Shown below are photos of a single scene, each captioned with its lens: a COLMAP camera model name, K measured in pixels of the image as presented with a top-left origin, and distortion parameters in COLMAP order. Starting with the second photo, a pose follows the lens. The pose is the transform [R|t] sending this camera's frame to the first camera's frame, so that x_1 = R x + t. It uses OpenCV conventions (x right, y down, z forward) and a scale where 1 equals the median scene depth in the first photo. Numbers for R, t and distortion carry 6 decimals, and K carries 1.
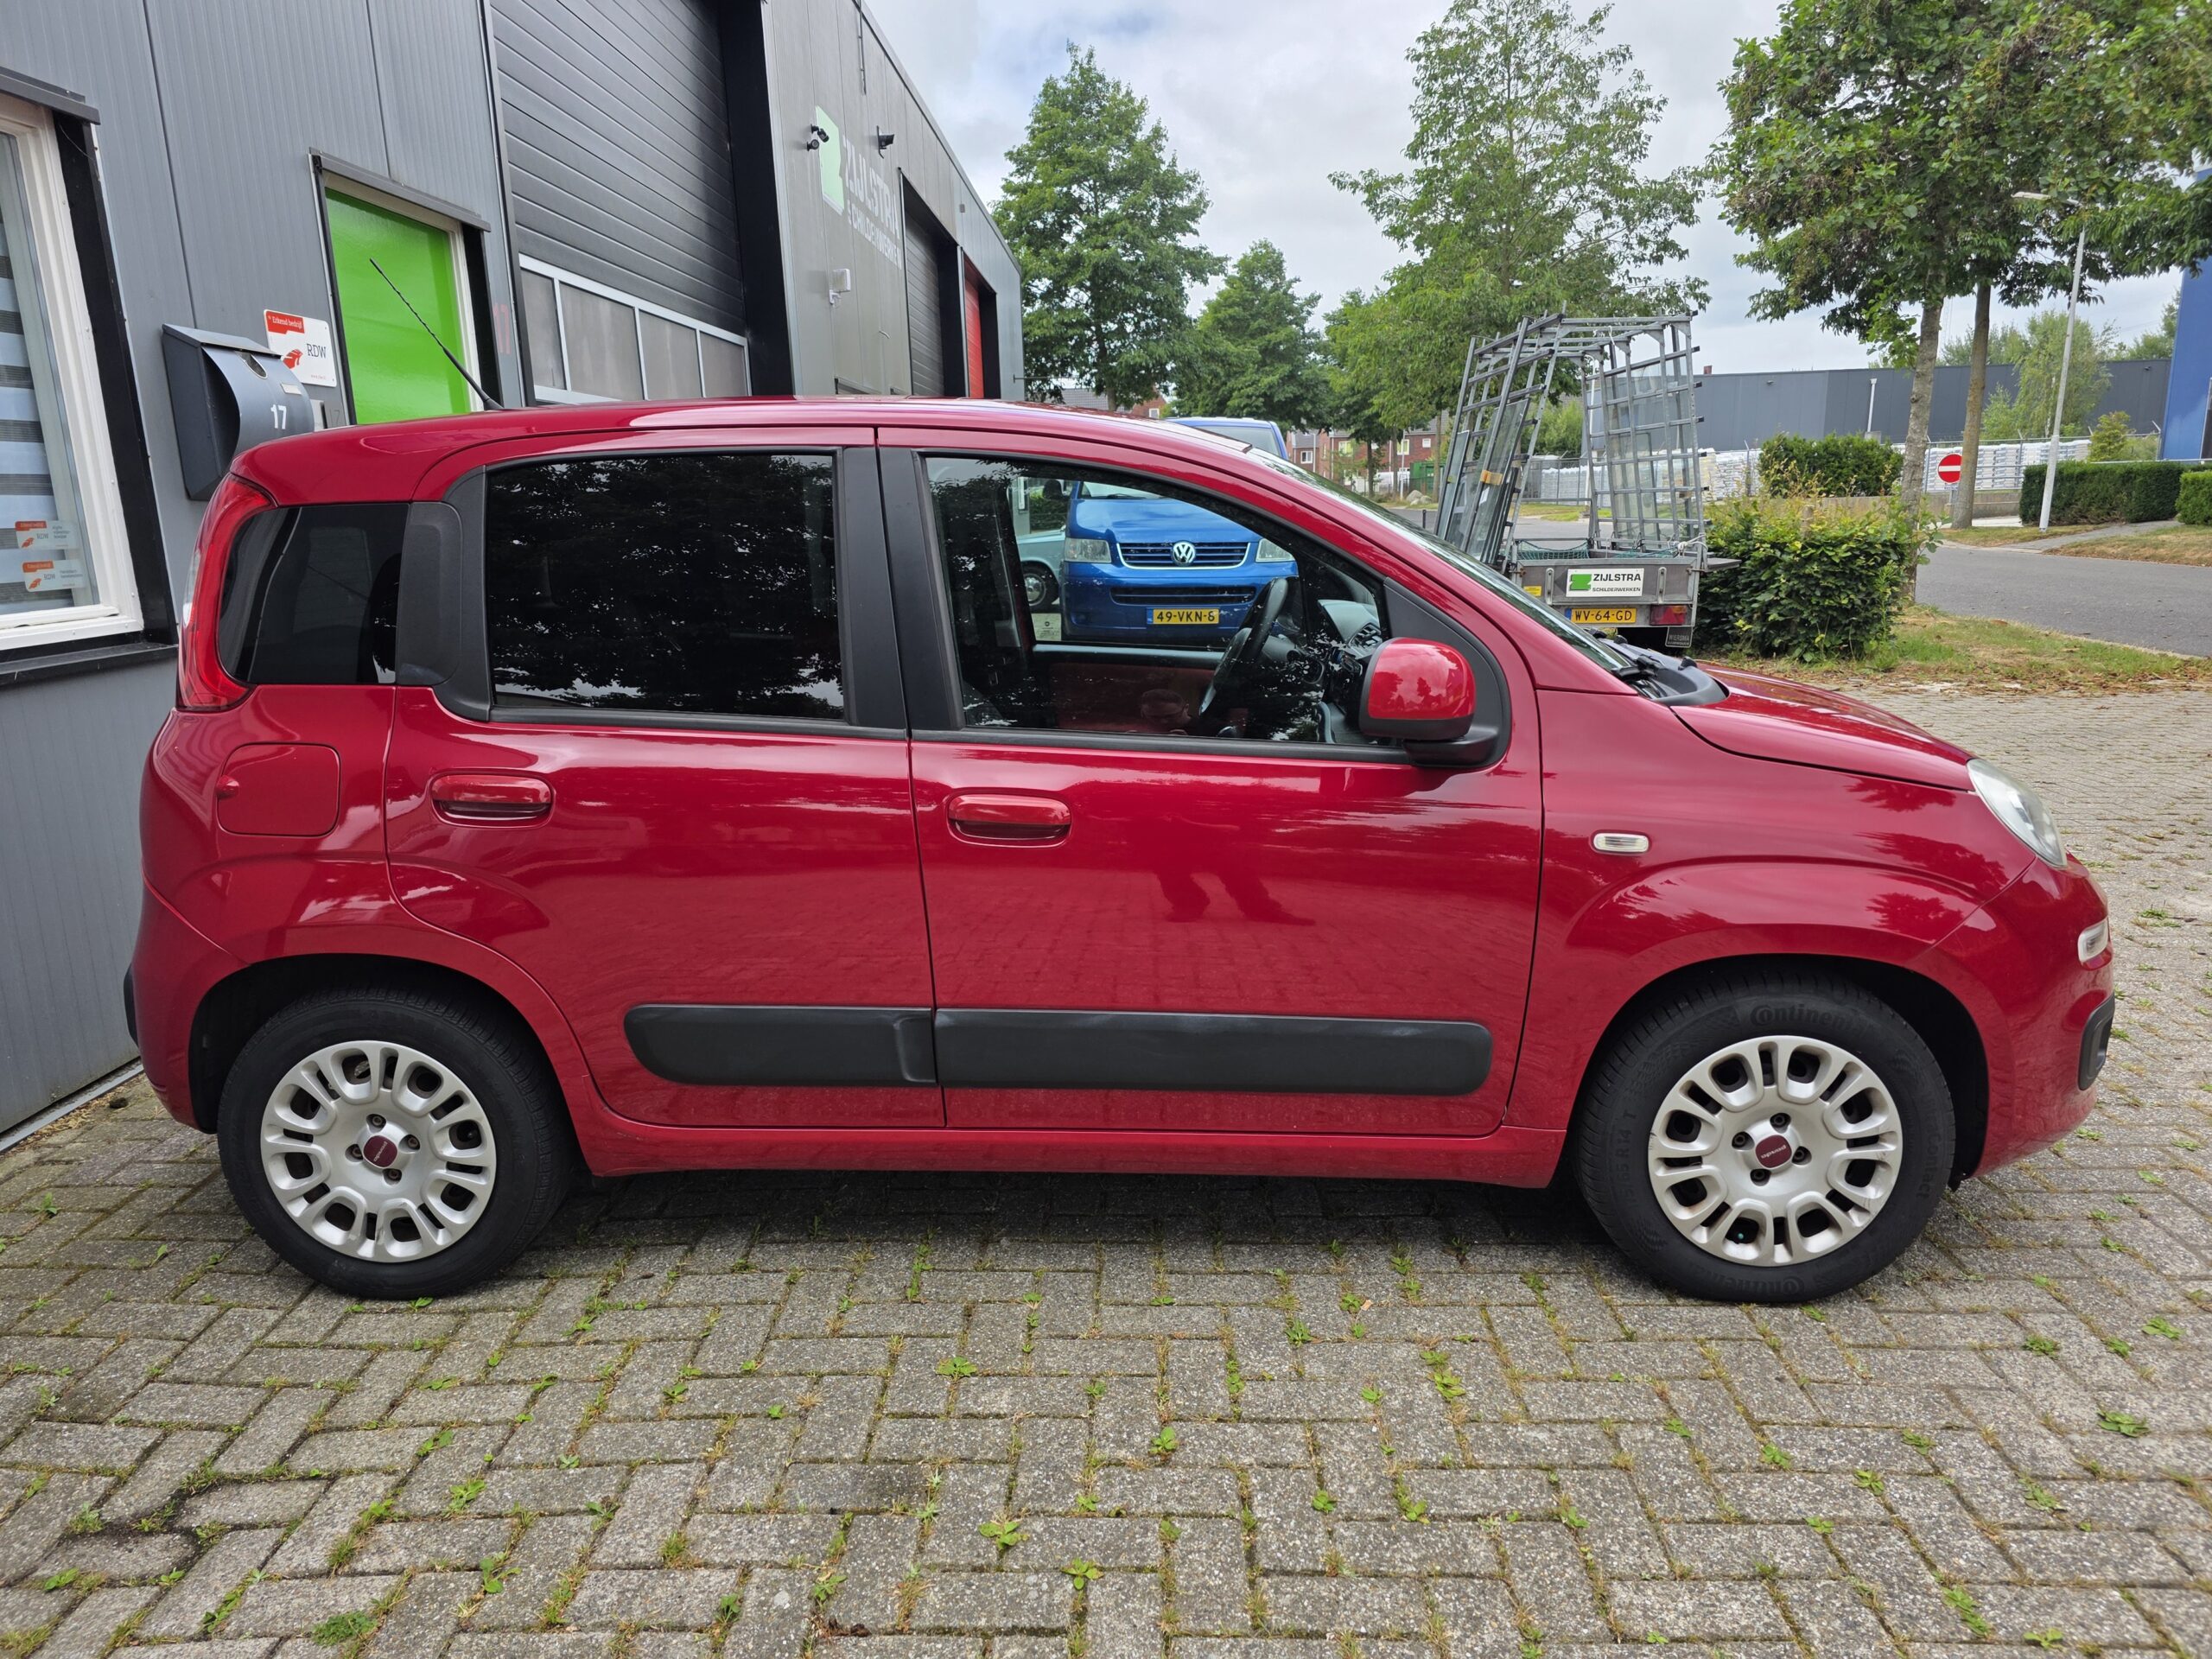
lens RADIAL K [[1462.3, 0, 1099.9], [0, 1462.3, 828.8], [0, 0, 1]] dist [0.003162, 0.001481]
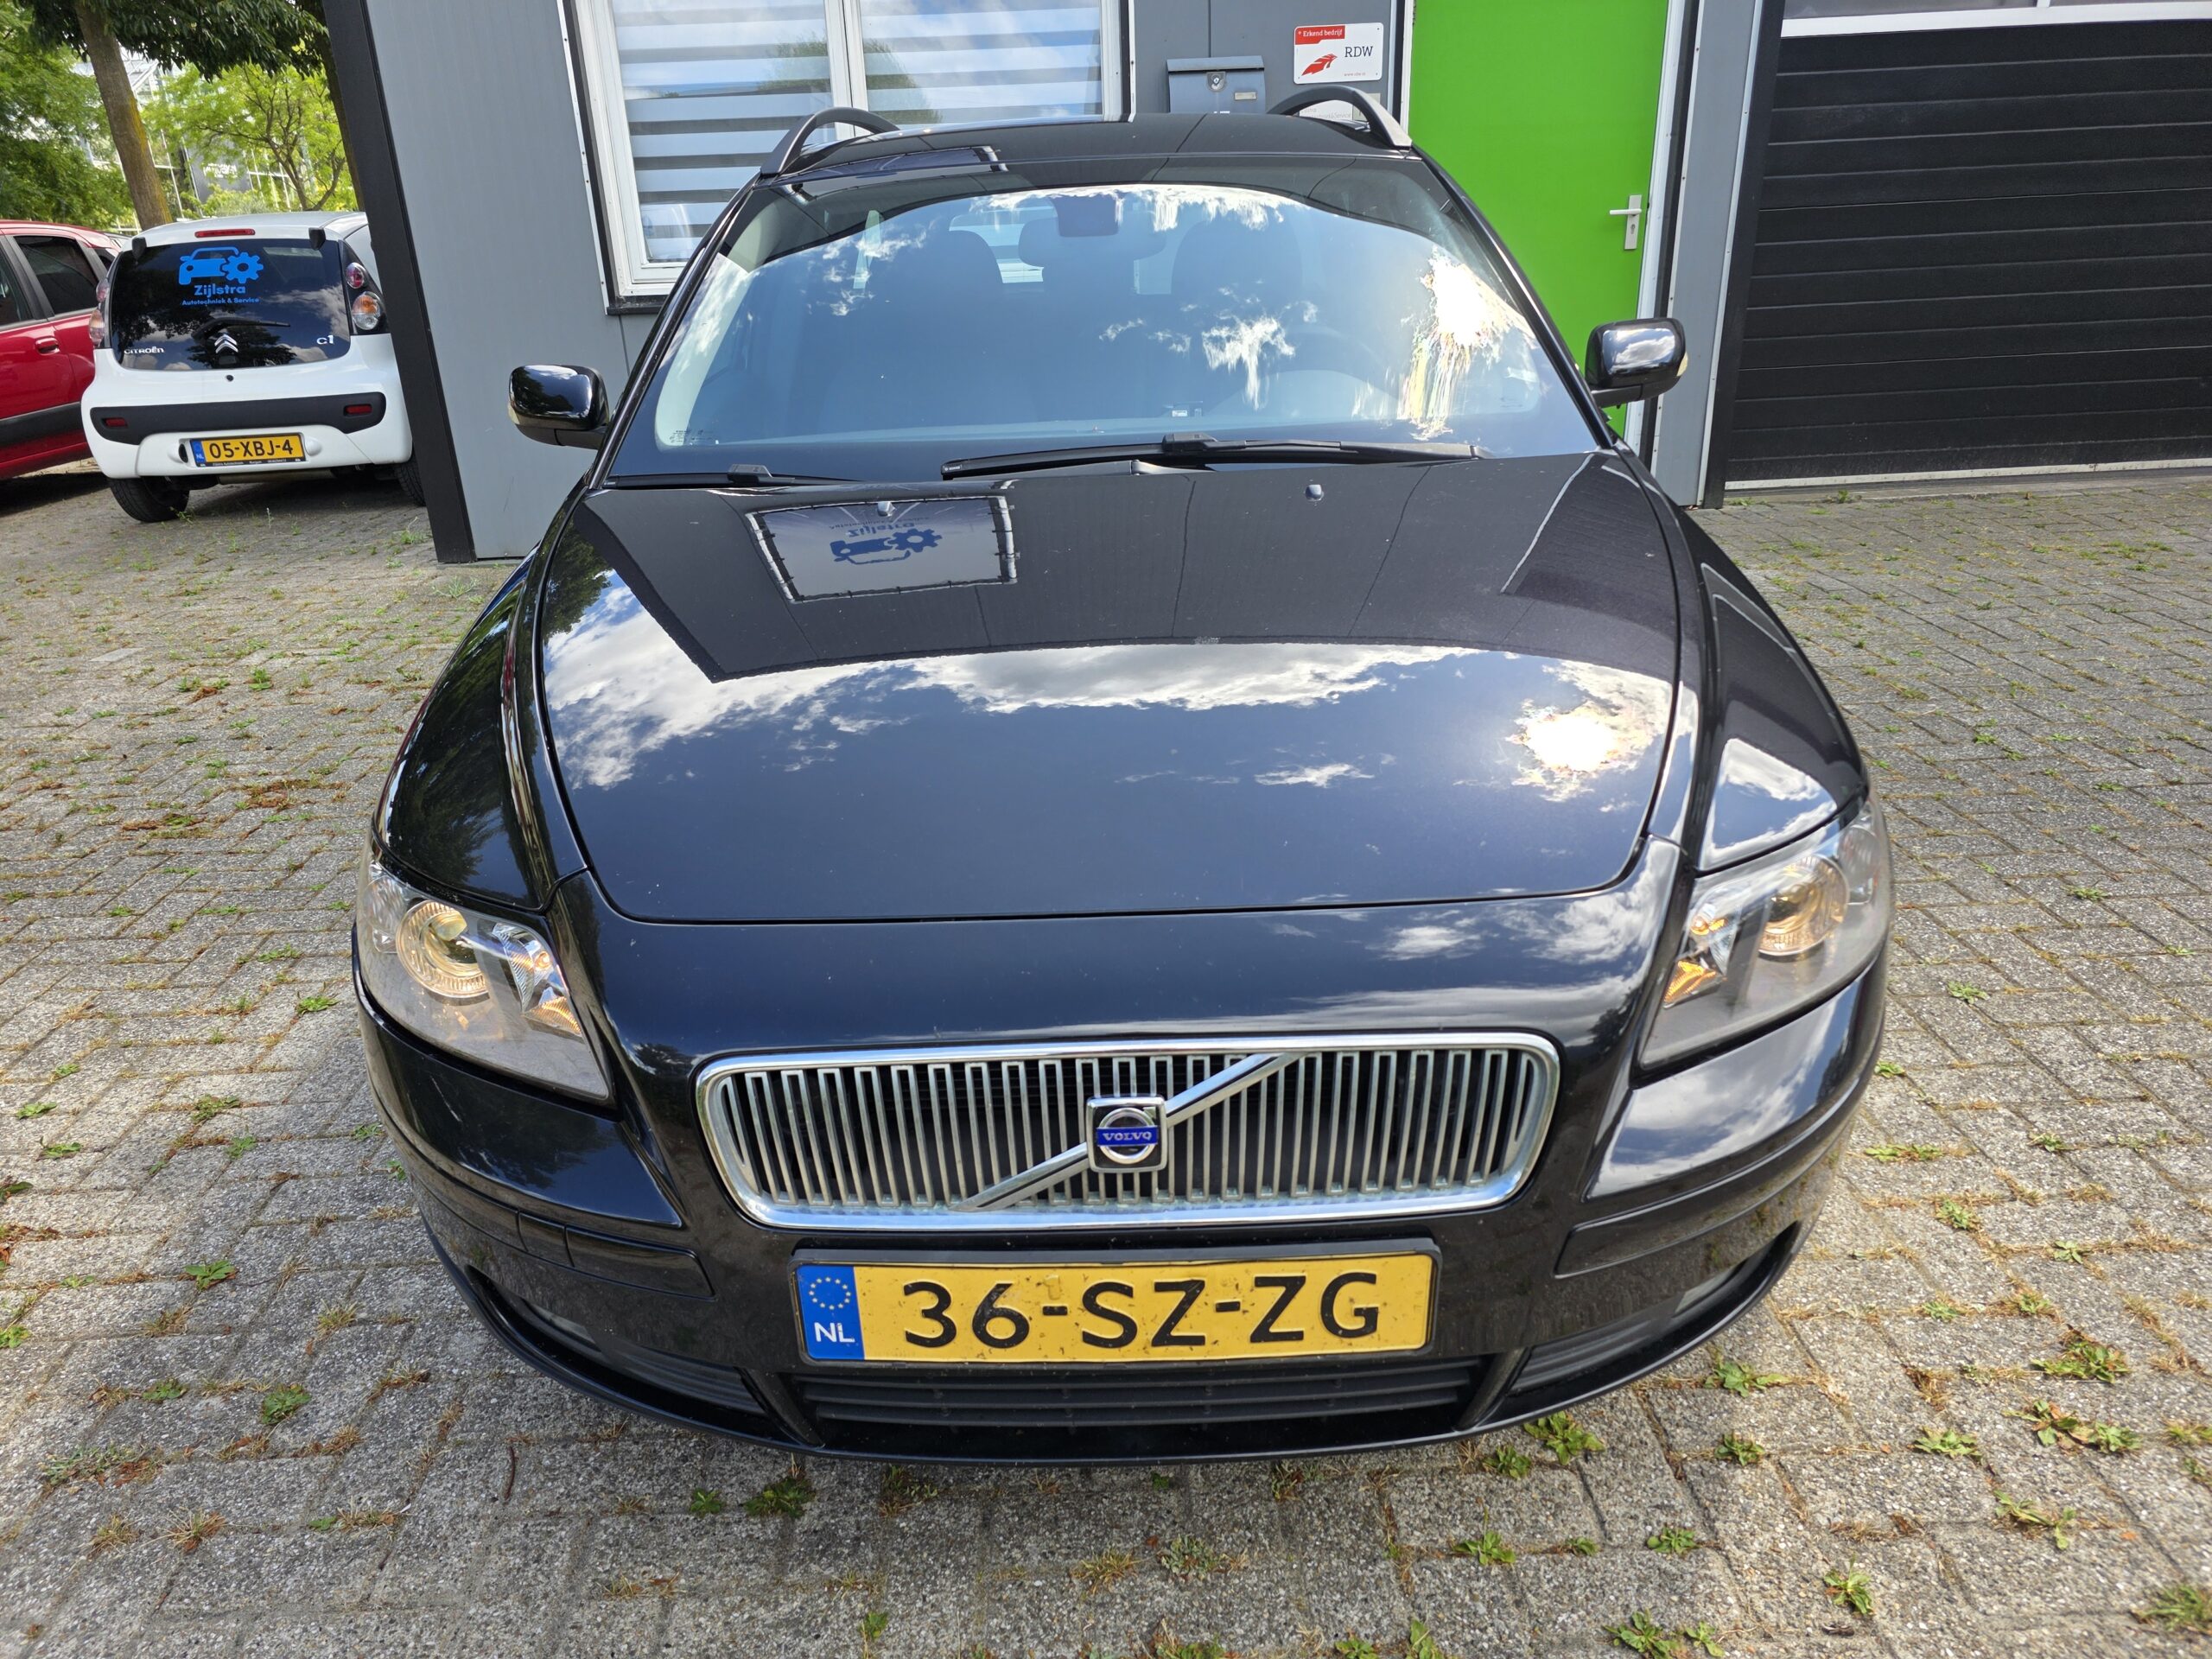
lens RADIAL K [[1488.7, 0, 1100.5], [0, 1488.7, 846.3], [0, 0, 1]] dist [0.044416, -0.031072]
pose [[0.071504, 0.394825, -0.915970, 1.146772], [-0.189943, 0.906906, 0.376090, -0.194399], [0.979188, 0.147090, 0.139842, 0.899771]]
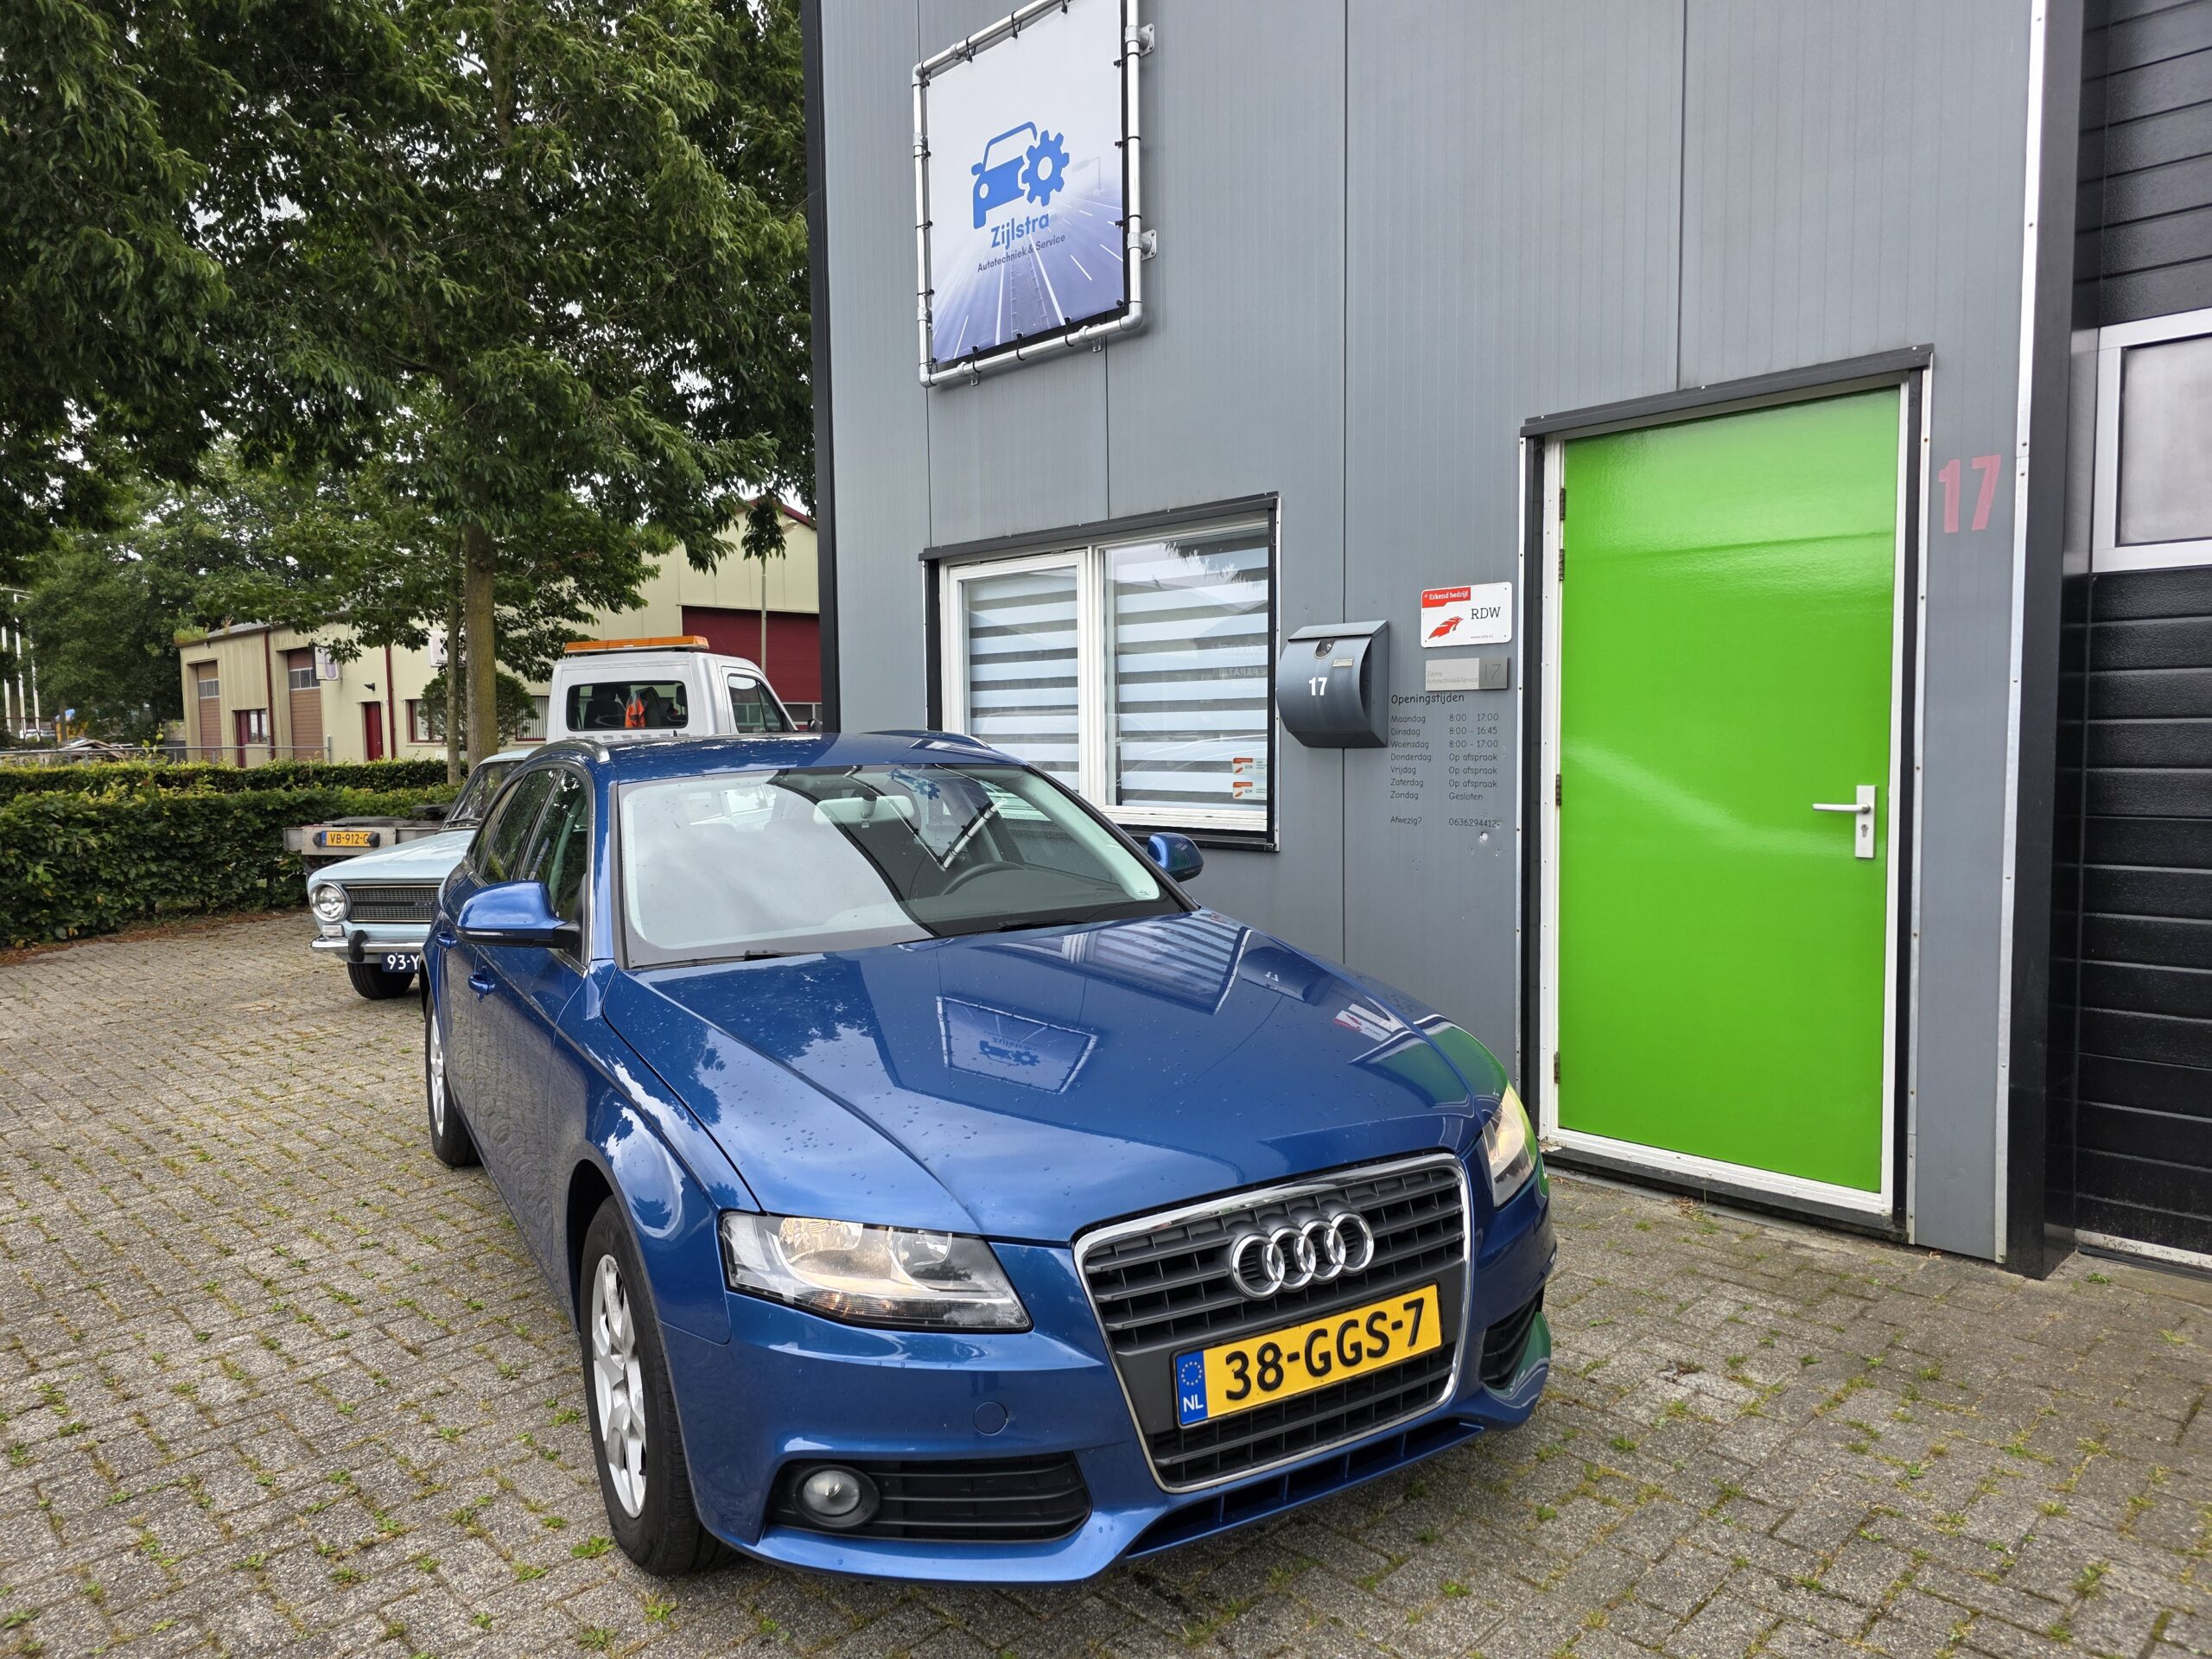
lens RADIAL K [[1500.1, 0, 1108.9], [0, 1500.1, 837.9], [0, 0, 1]] dist [0.040575, -0.031099]
pose [[-0.688682, 0.089529, -0.719515, 0.593933], [-0.131606, 0.960429, 0.245472, -0.514778], [0.713020, 0.263745, -0.649647, 1.999591]]
